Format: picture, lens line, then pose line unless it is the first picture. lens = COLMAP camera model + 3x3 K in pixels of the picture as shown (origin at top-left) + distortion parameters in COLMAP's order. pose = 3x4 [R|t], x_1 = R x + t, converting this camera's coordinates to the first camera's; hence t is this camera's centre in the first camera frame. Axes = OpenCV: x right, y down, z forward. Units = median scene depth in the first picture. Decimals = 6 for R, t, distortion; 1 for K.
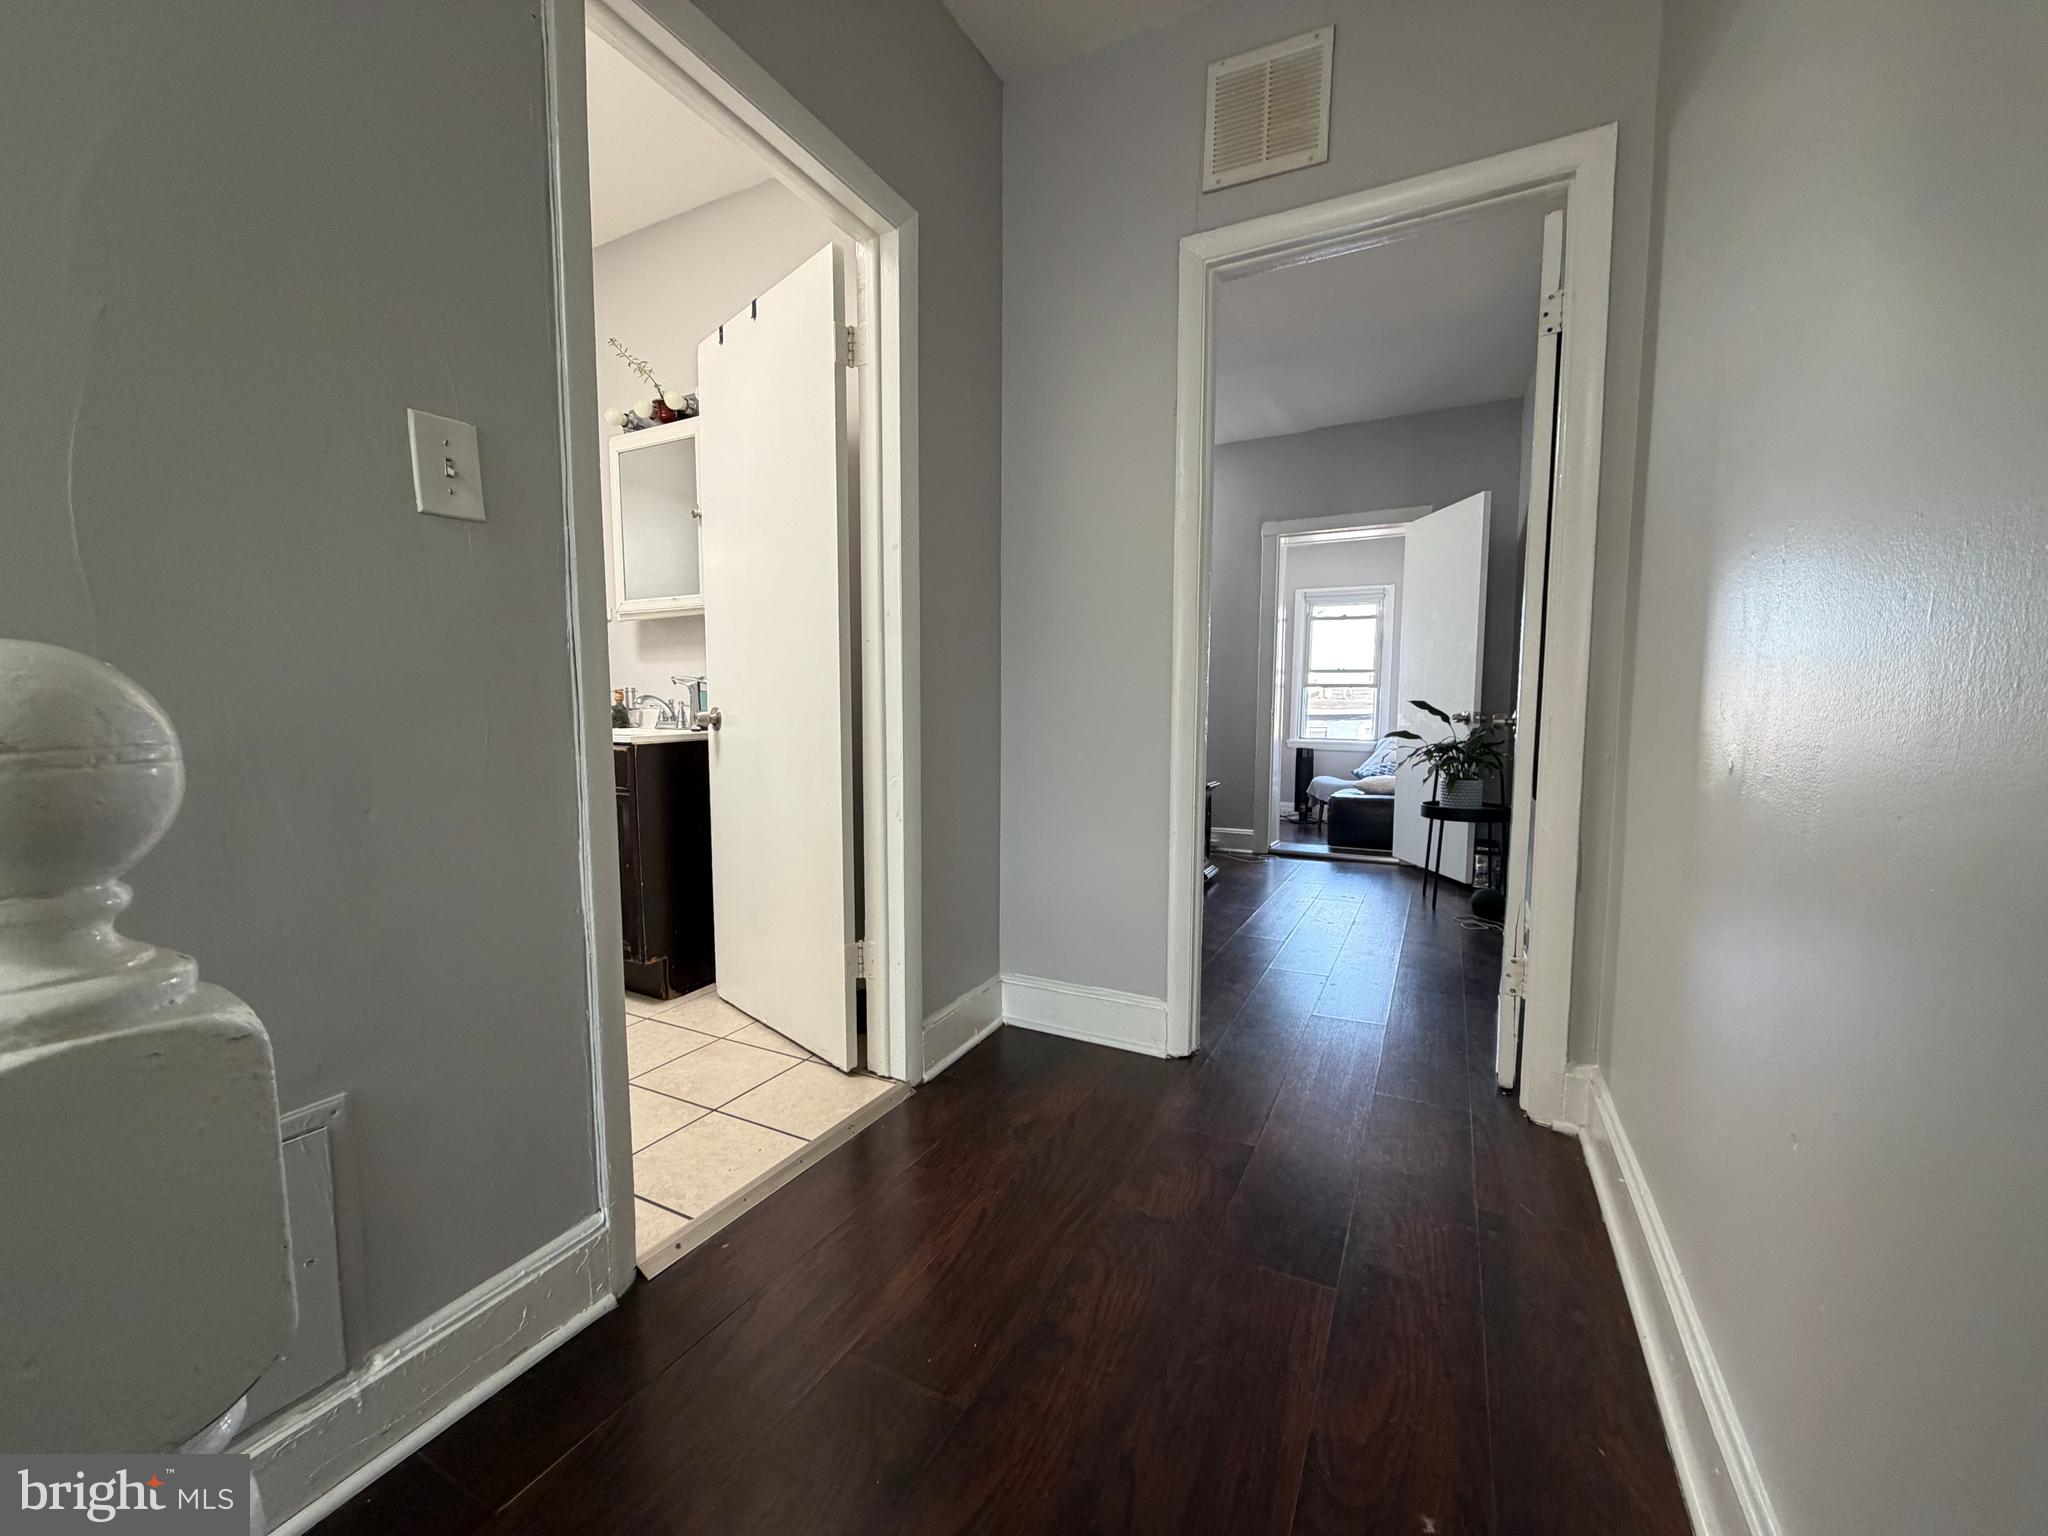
lens RADIAL K [[816.5, 0, 1024.0], [0, 816.5, 779.3], [0, 0, 1]] dist [-0.001377, 0.000404]
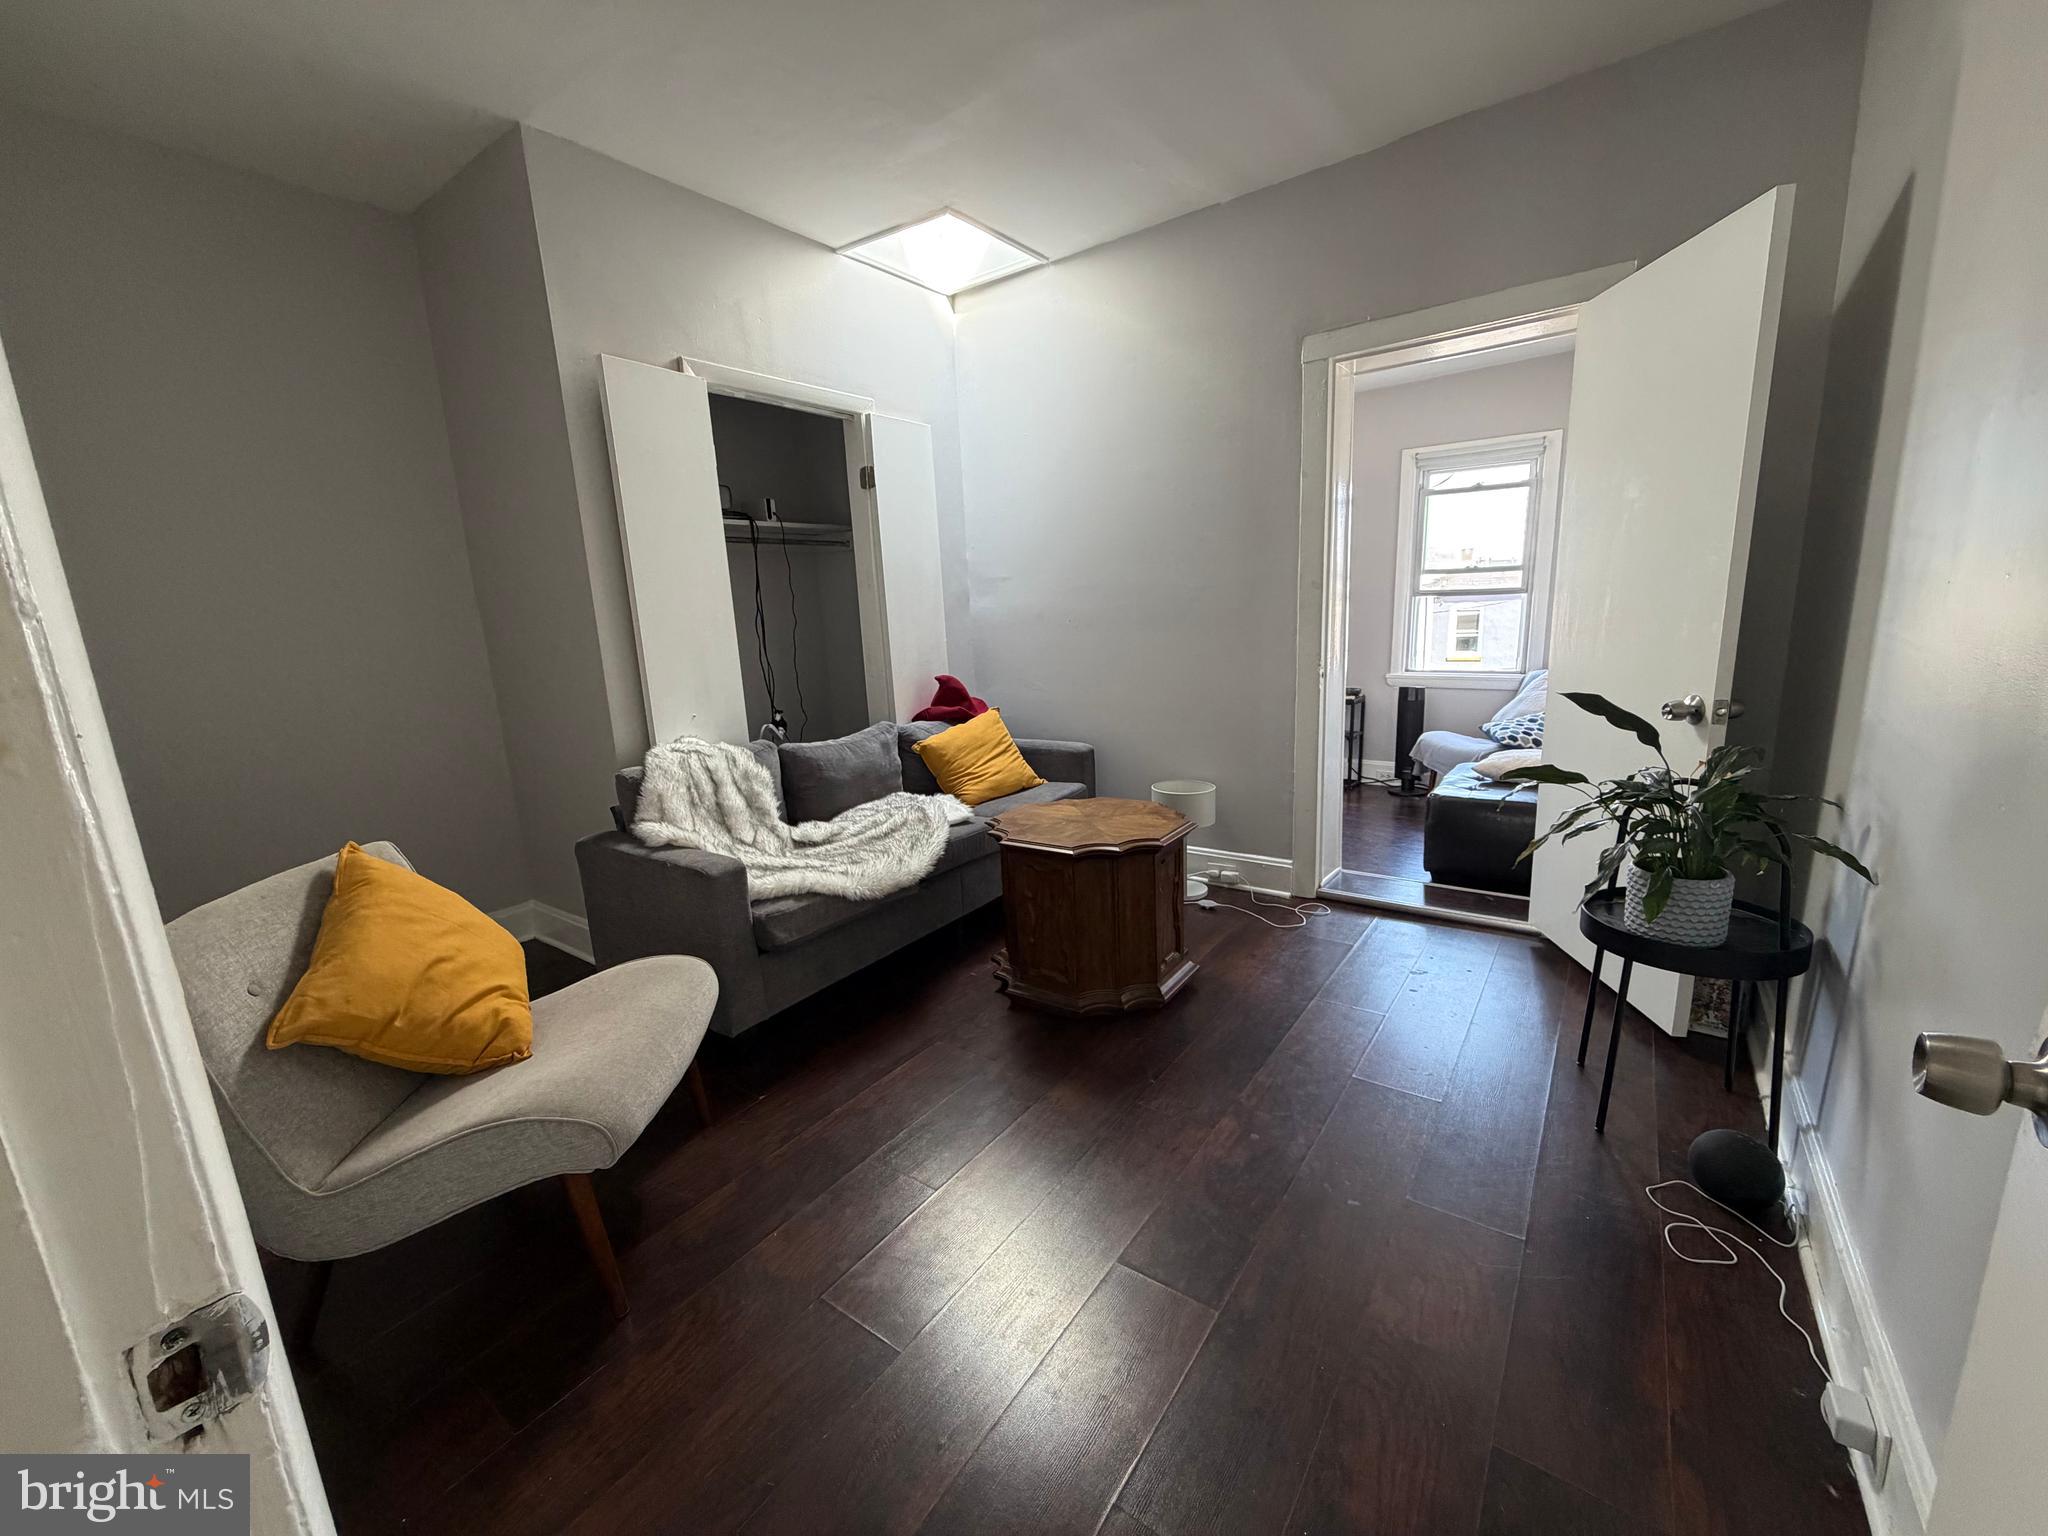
lens RADIAL K [[816.5, 0, 1018.5], [0, 816.5, 779.5], [0, 0, 1]] dist [-0.001377, 0.000404]
pose [[0.986113, -0.022043, -0.164607, 0.221681], [0.043314, 0.990986, 0.126774, -0.110050], [0.160329, -0.132143, 0.978178, 0.449222]]
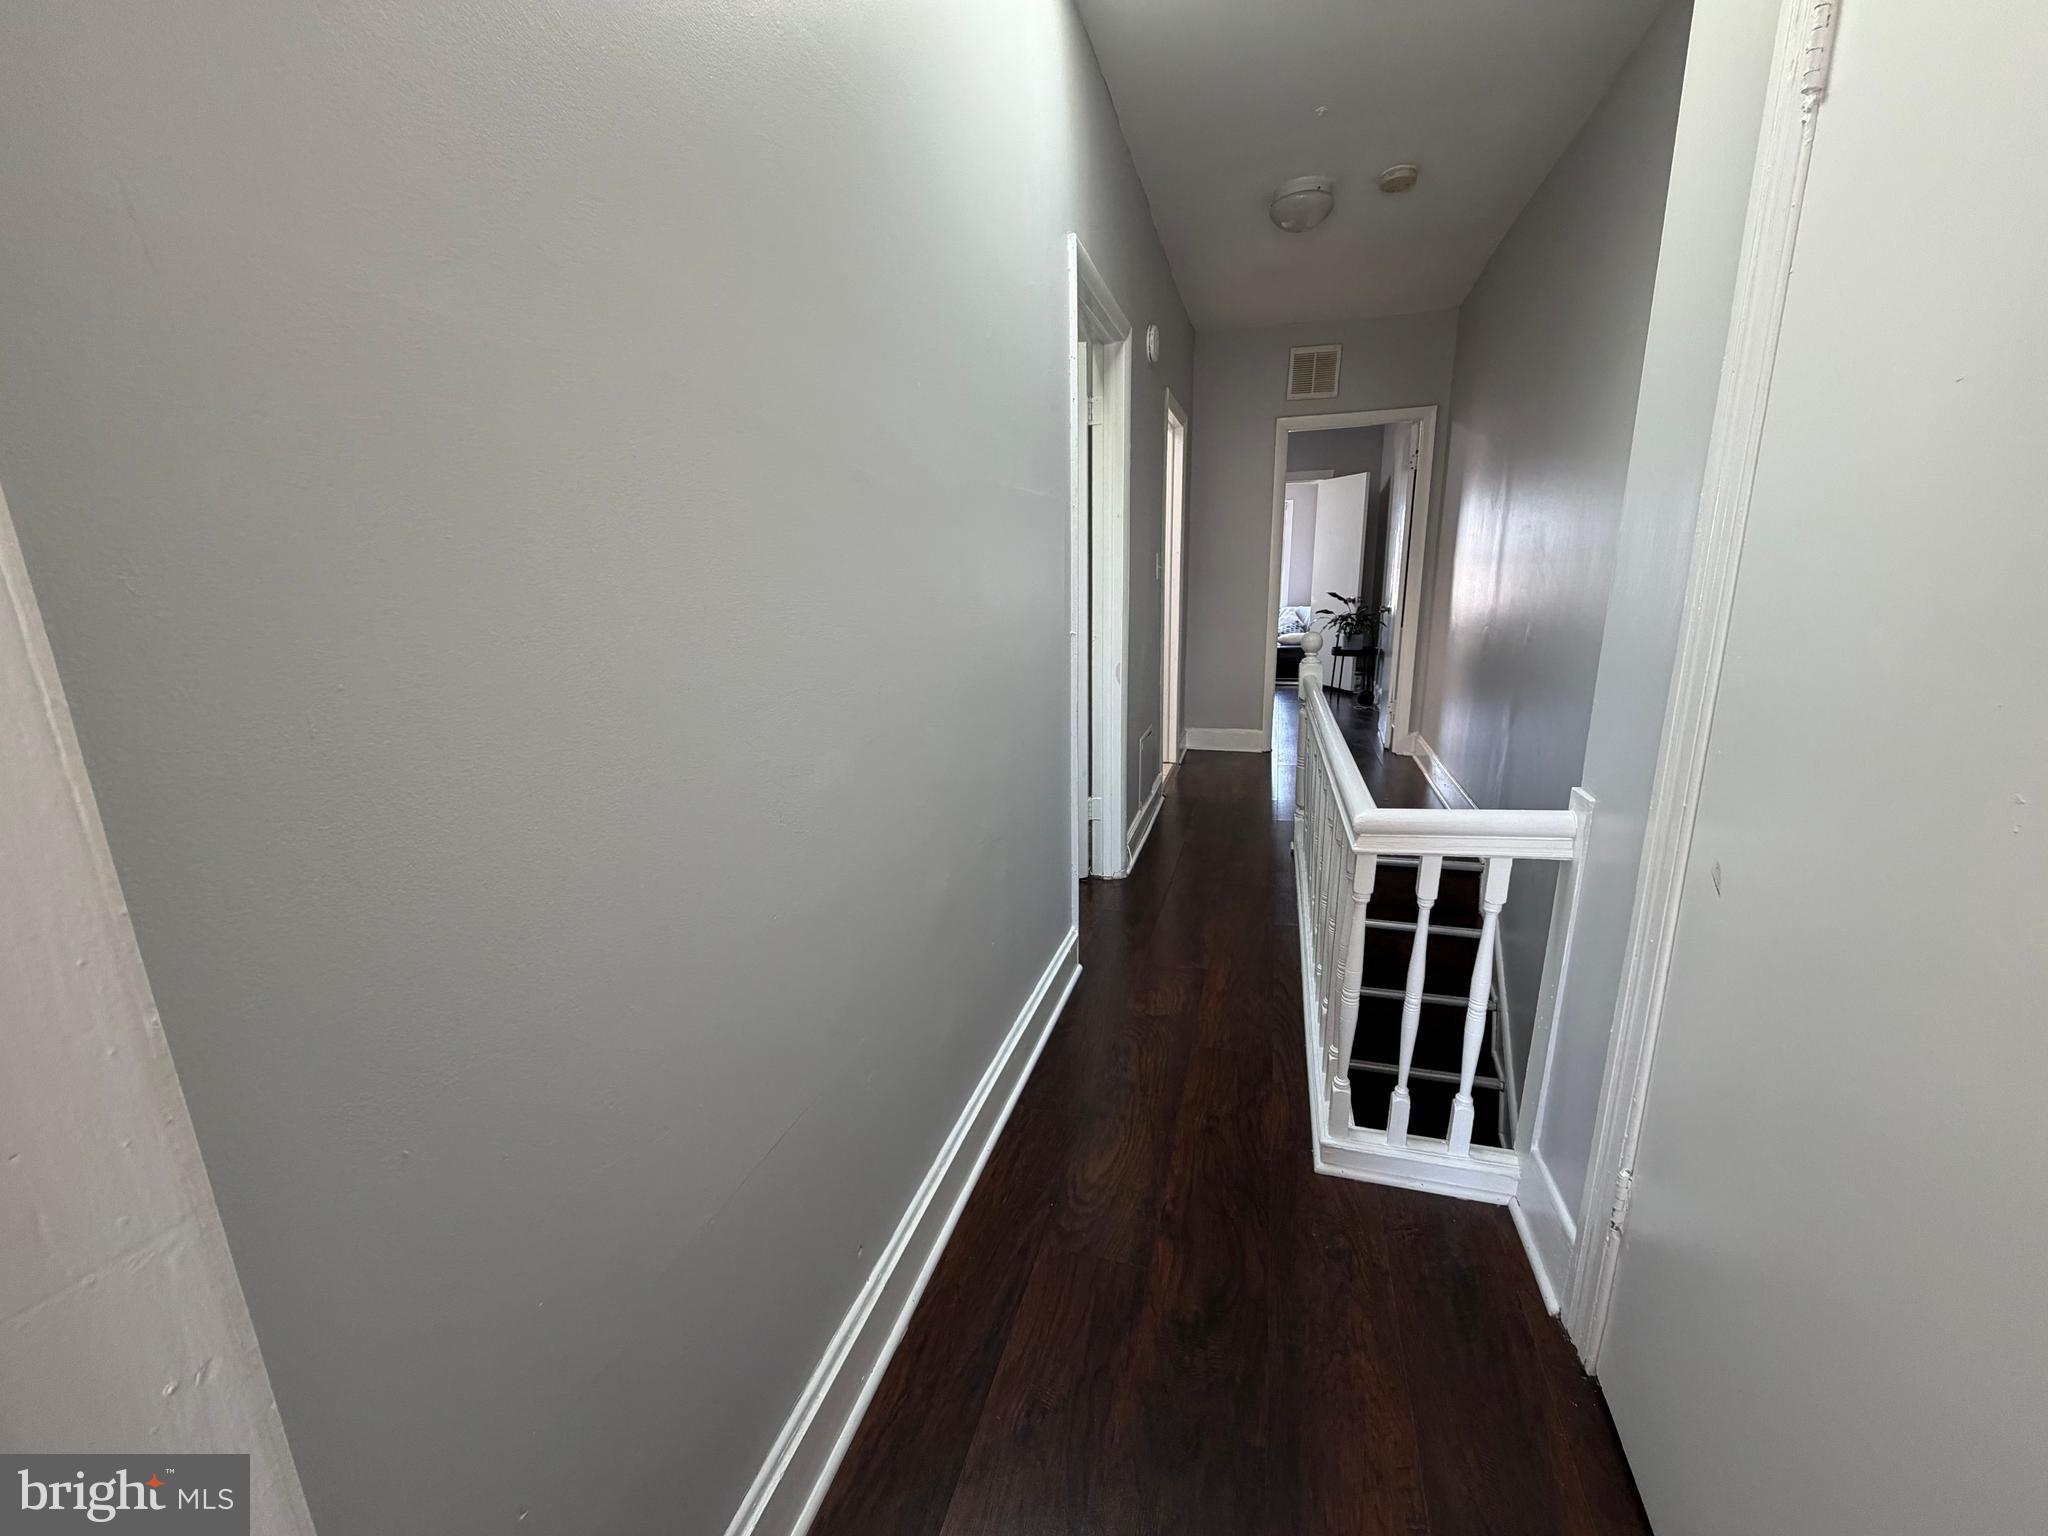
lens RADIAL K [[816.5, 0, 1029.3], [0, 816.5, 763.4], [0, 0, 1]] dist [-0.001377, 0.000404]
pose [[0.982789, -0.060348, 0.174598, -0.494172], [0.033531, 0.987712, 0.152648, -0.016914], [-0.181664, -0.144166, 0.972735, -0.672873]]
